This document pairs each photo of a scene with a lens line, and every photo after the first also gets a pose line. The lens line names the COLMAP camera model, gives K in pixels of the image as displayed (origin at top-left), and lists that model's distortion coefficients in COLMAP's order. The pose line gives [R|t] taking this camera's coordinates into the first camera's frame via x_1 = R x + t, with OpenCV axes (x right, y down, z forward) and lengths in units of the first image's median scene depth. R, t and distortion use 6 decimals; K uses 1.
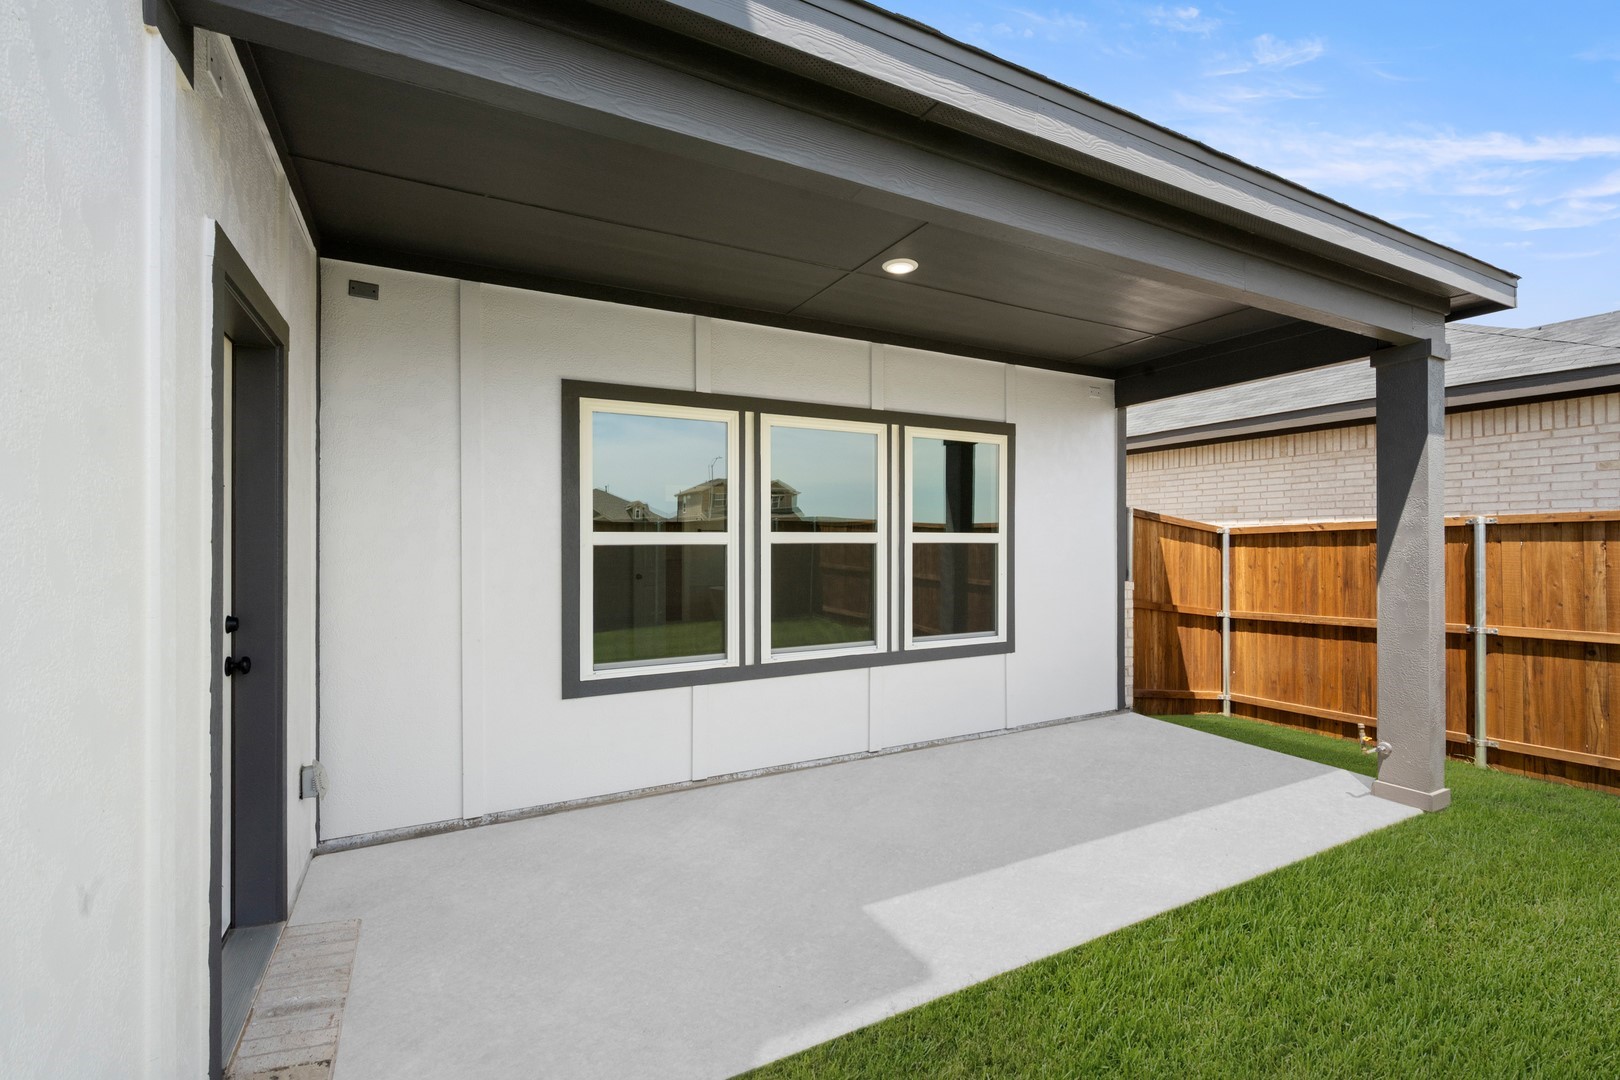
lens RADIAL K [[686.9, 0, 805.2], [0, 686.9, 538.6], [0, 0, 1]] dist [0.003254, -0.000097]
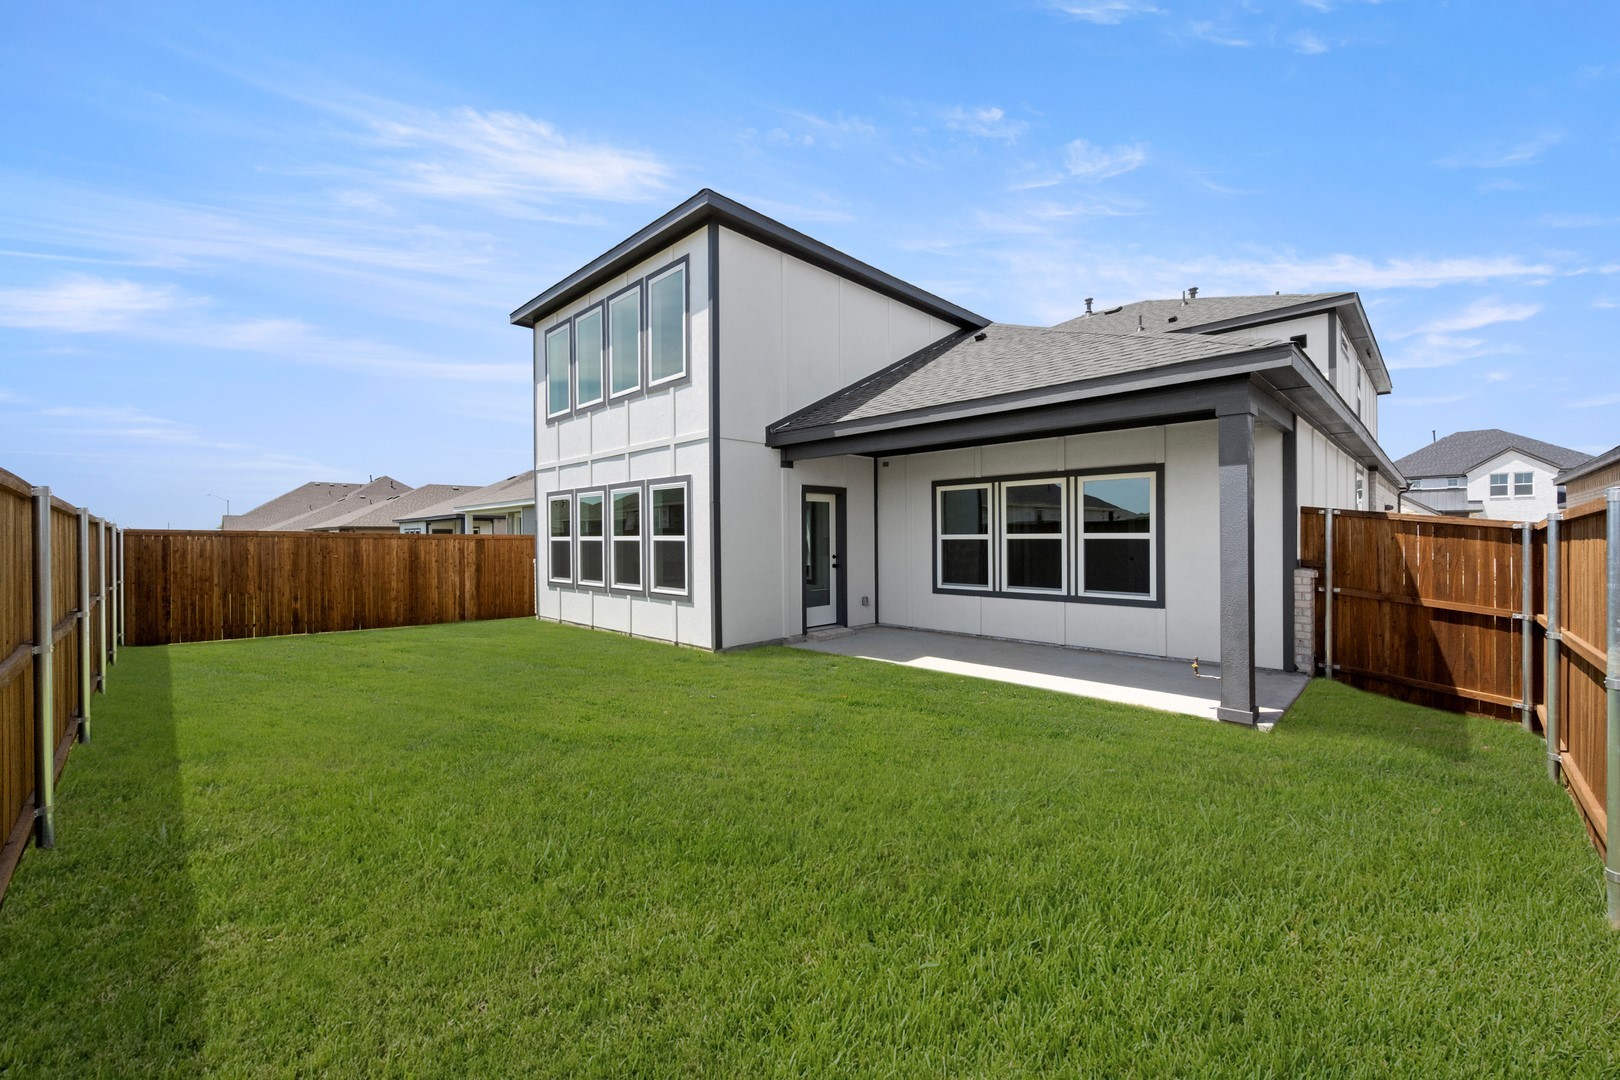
lens RADIAL K [[633.6, 0, 807.2], [0, 633.6, 539.1], [0, 0, 1]] dist [0.002836, -0.000934]
pose [[0.313779, 0.004419, -0.949486, 1.437195], [0.008716, 0.999934, 0.007534, -0.011789], [0.949456, -0.010640, 0.313720, -0.230359]]
